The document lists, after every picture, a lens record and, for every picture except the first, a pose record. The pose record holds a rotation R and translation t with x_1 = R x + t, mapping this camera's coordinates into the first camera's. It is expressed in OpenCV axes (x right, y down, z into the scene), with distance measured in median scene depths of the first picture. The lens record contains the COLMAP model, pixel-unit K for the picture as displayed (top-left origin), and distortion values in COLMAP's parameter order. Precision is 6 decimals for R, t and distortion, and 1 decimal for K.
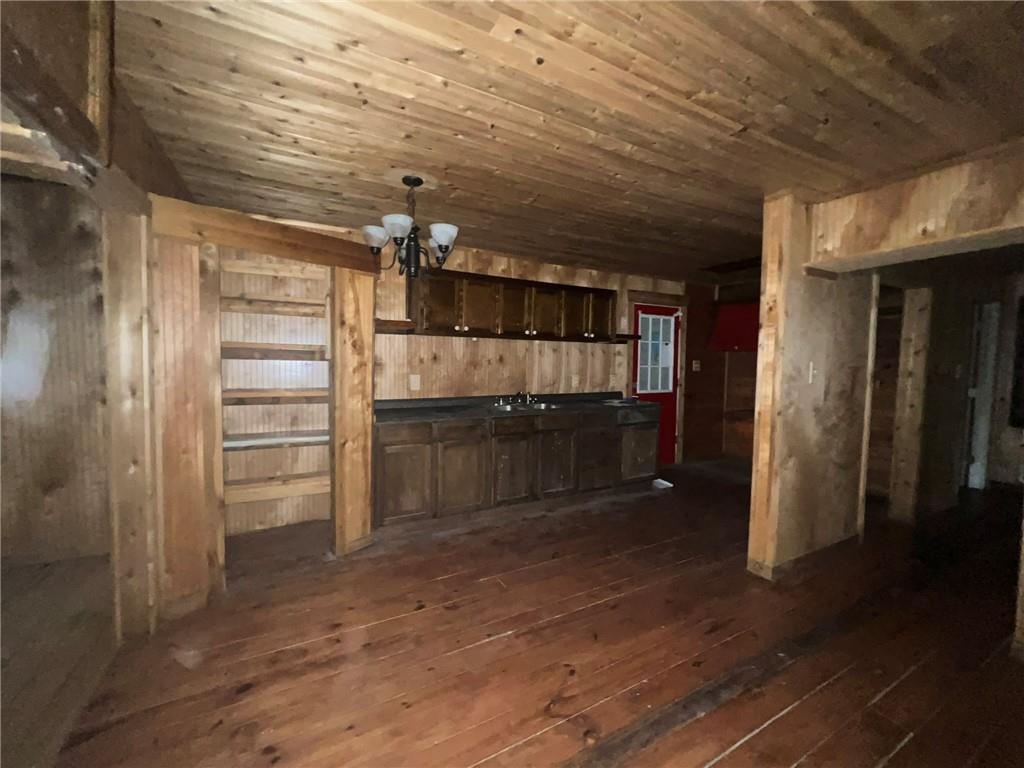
lens RADIAL K [[412.3, 0, 507.9], [0, 412.3, 382.0], [0, 0, 1]] dist [0.002658, -0.000211]
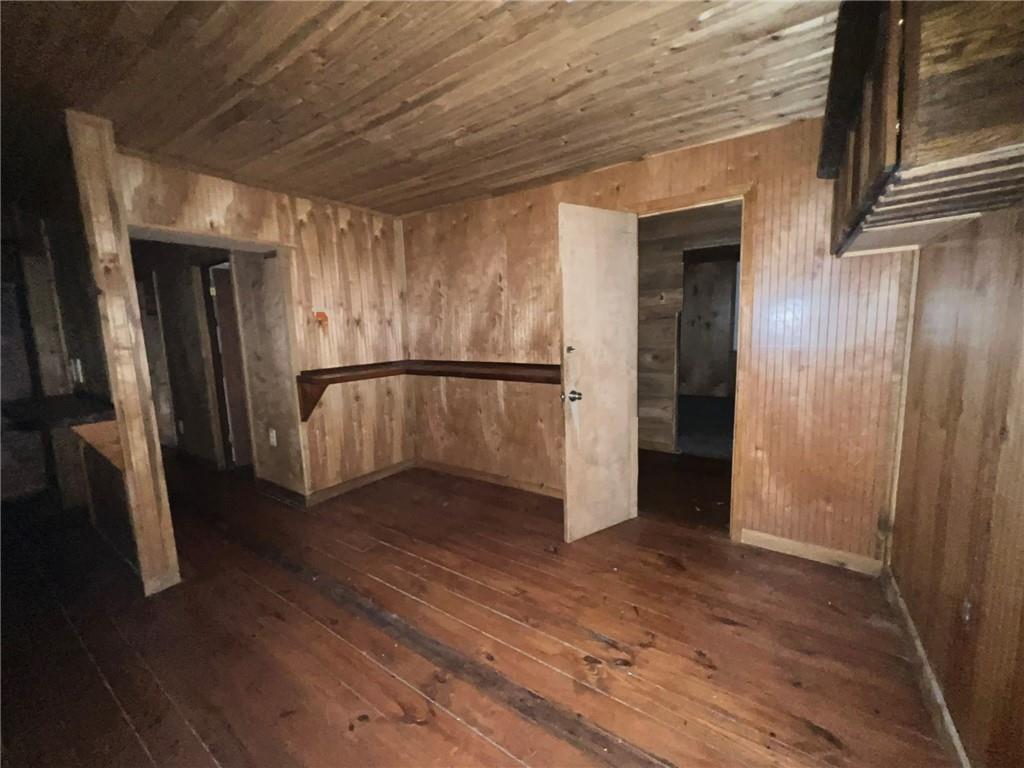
lens RADIAL K [[412.3, 0, 510.7], [0, 412.3, 381.1], [0, 0, 1]] dist [0.002658, -0.000211]
pose [[-0.460798, -0.115875, 0.879908, -0.353562], [0.075646, 0.982704, 0.169028, -0.036889], [-0.884275, 0.144449, -0.444063, 0.577935]]
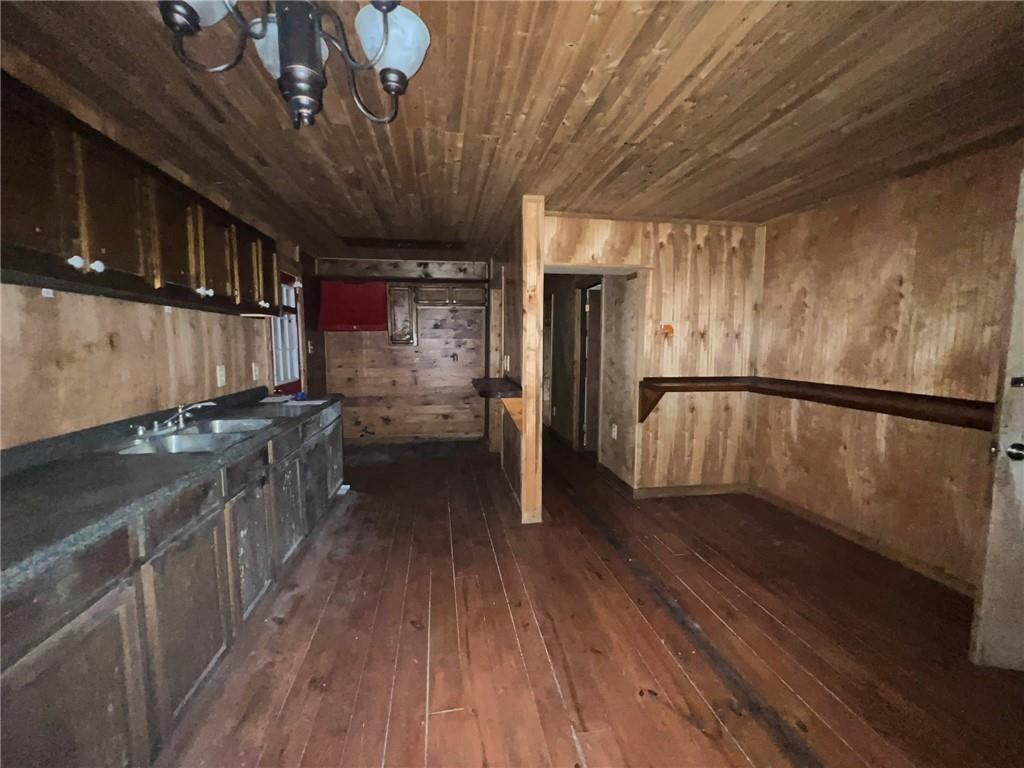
lens RADIAL K [[412.3, 0, 509.7], [0, 412.3, 380.7], [0, 0, 1]] dist [0.002658, -0.000211]
pose [[0.314075, -0.098573, 0.944267, -0.412280], [0.054457, 0.994828, 0.085737, -0.037123], [-0.947835, 0.024494, 0.317819, 0.569044]]
